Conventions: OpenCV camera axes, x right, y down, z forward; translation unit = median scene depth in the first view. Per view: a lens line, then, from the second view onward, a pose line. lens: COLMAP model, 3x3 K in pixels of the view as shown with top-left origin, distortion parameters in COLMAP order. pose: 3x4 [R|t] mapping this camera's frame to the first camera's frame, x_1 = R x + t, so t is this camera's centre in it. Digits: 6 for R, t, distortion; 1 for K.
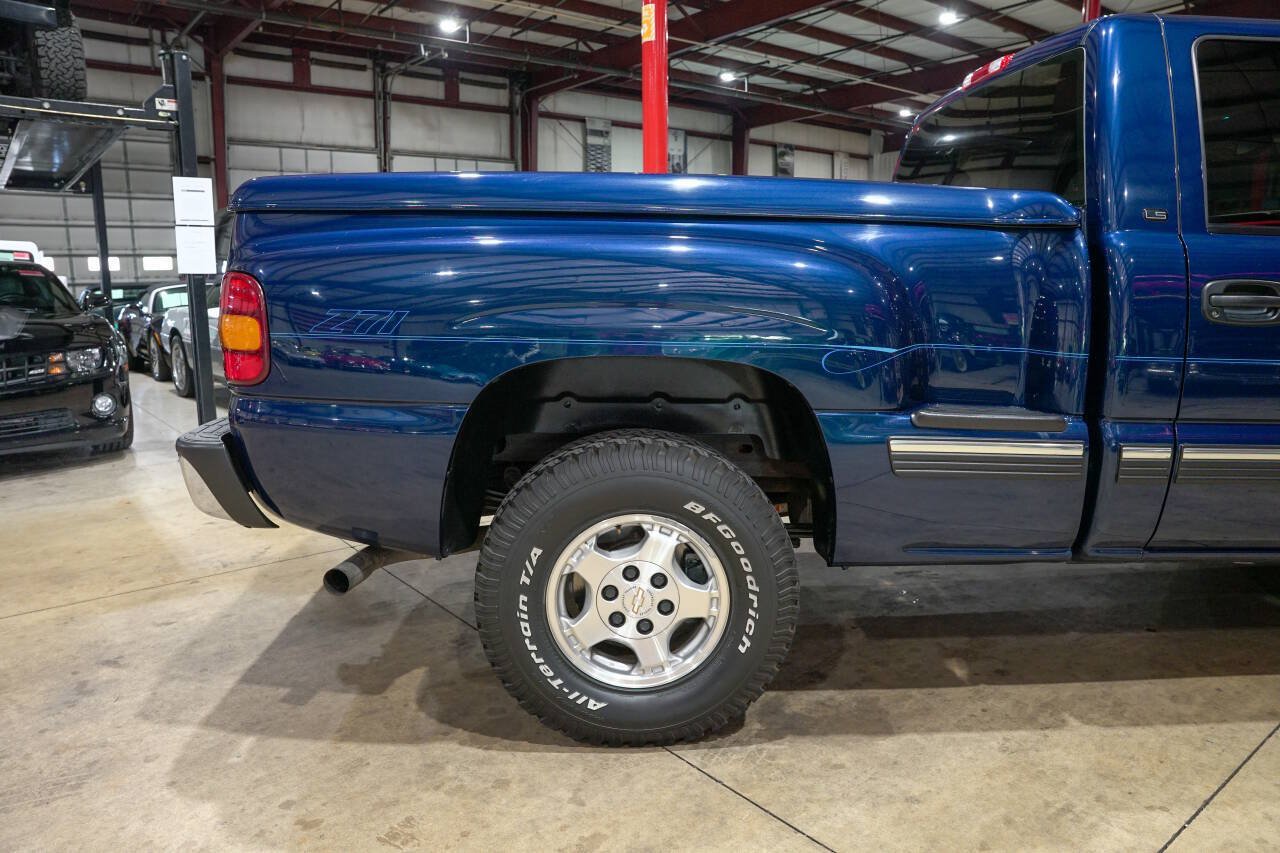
lens RADIAL K [[875.2, 0, 643.4], [0, 875.2, 426.9], [0, 0, 1]] dist [-0.139146, 0.107427]
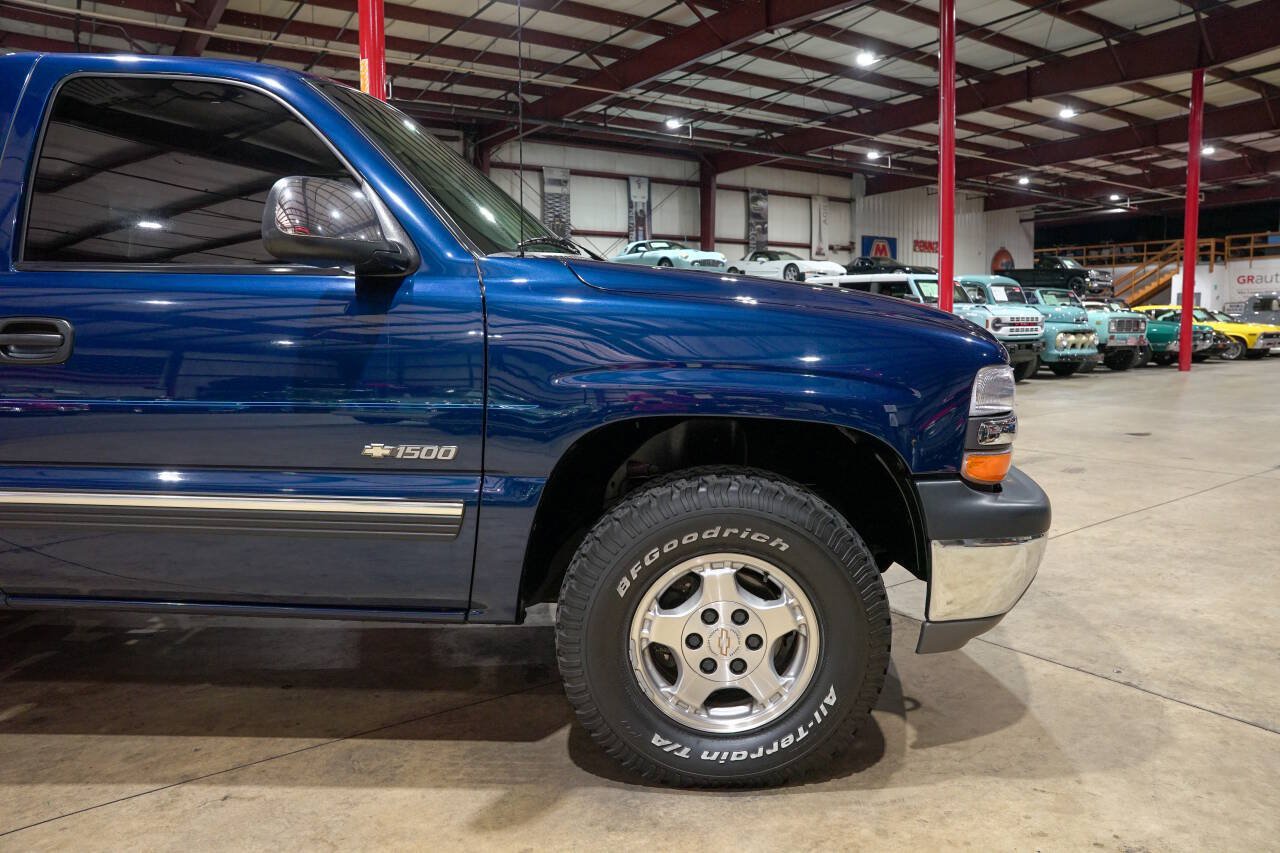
lens RADIAL K [[875.2, 0, 640.8], [0, 875.2, 427.6], [0, 0, 1]] dist [-0.139146, 0.107427]
pose [[0.997859, 0.000760, -0.065396, 0.517085], [-0.004137, 0.998664, -0.051511, -0.000562], [0.065269, 0.051671, 0.996529, 0.029698]]
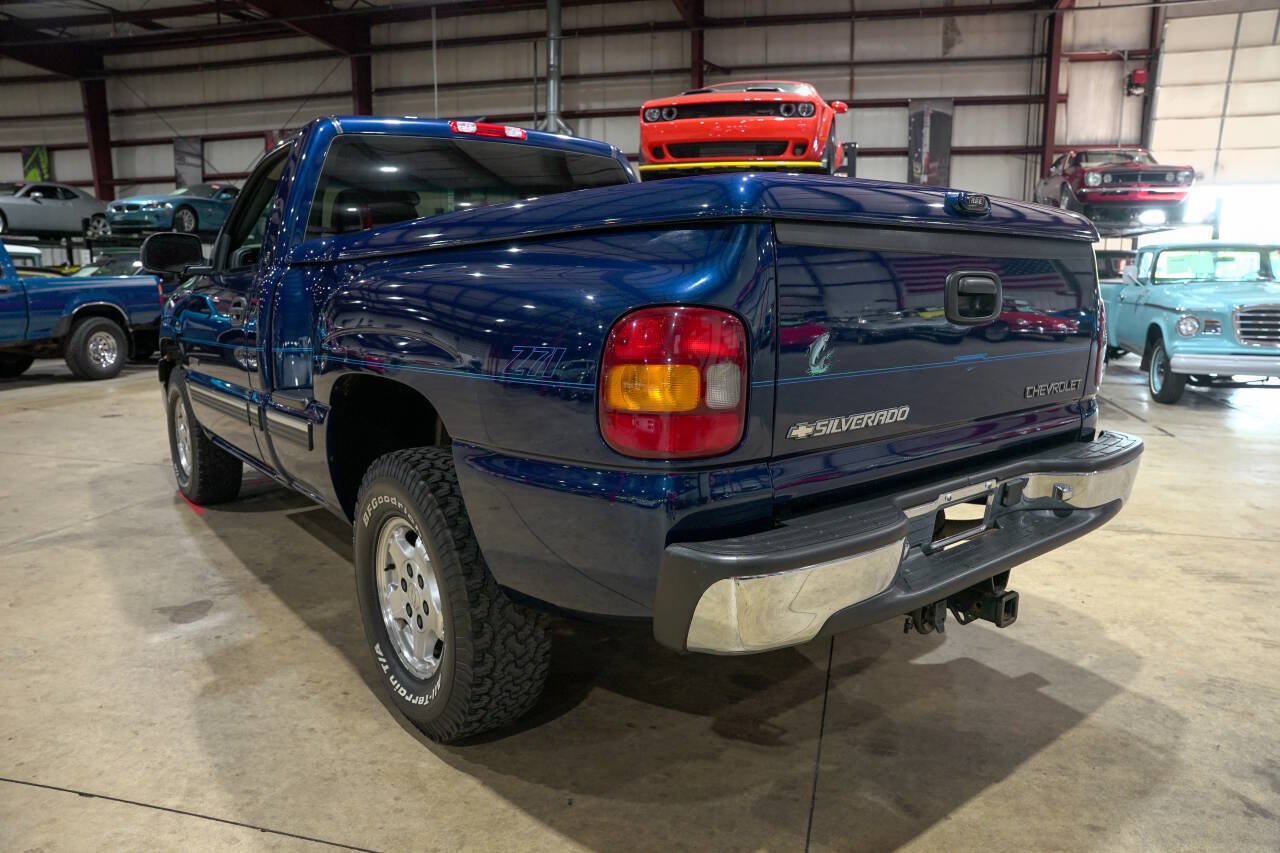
lens RADIAL K [[875.2, 0, 645.7], [0, 875.2, 430.9], [0, 0, 1]] dist [-0.139146, 0.107427]
pose [[-0.597666, -0.136771, 0.789993, -0.389026], [0.139216, 0.952670, 0.270259, -0.149864], [-0.789566, 0.271504, -0.550338, 0.800749]]
